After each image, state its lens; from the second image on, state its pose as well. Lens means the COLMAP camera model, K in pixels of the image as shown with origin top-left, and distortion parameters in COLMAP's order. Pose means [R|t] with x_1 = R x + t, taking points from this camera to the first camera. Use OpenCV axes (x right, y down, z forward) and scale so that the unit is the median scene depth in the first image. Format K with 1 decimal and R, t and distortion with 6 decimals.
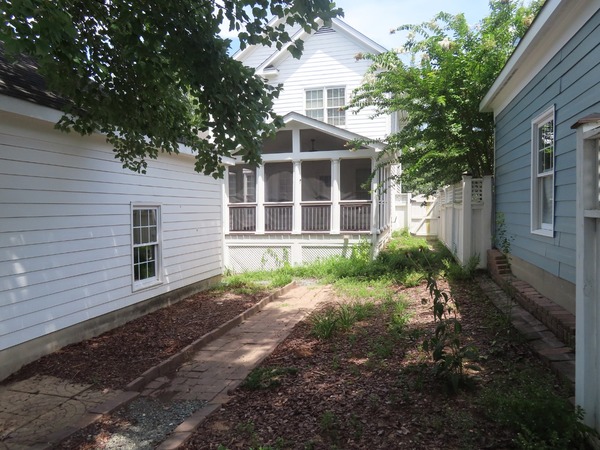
lens RADIAL K [[442.6, 0, 300.0], [0, 442.6, 225.0], [0, 0, 1]] dist [-0.002867, -0.001792]
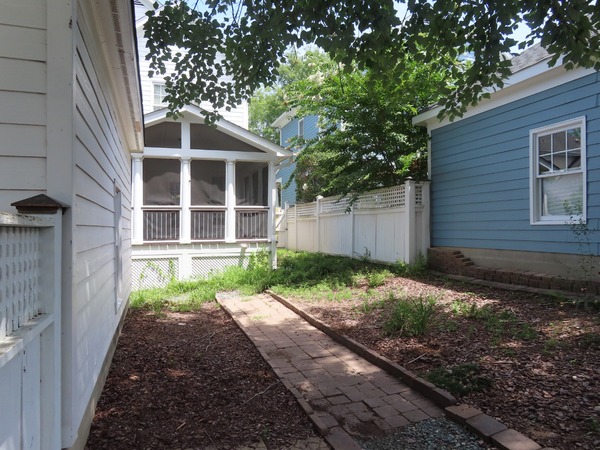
lens RADIAL K [[442.6, 0, 300.0], [0, 442.6, 225.0], [0, 0, 1]] dist [-0.002867, -0.001792]
pose [[0.836482, 0.014230, 0.547810, -0.298749], [0.015497, 0.998649, -0.049603, 0.031787], [-0.547776, 0.049981, 0.835131, 0.163187]]
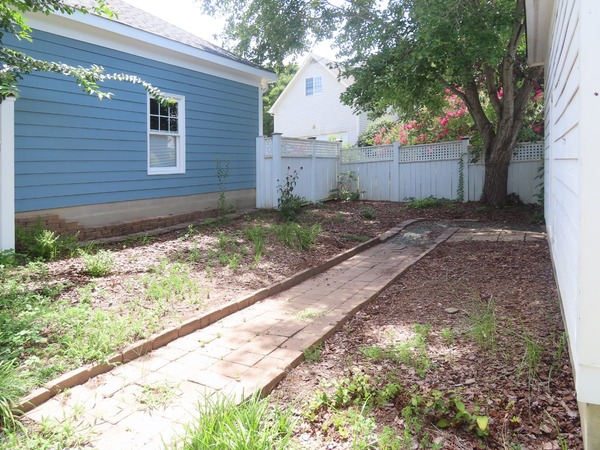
lens RADIAL K [[442.6, 0, 300.0], [0, 442.6, 225.0], [0, 0, 1]] dist [-0.002867, -0.001792]
pose [[-0.972467, 0.018656, 0.232292, -0.102930], [0.058297, 0.984572, 0.164981, -0.014396], [-0.225630, 0.173981, -0.958552, 1.059695]]
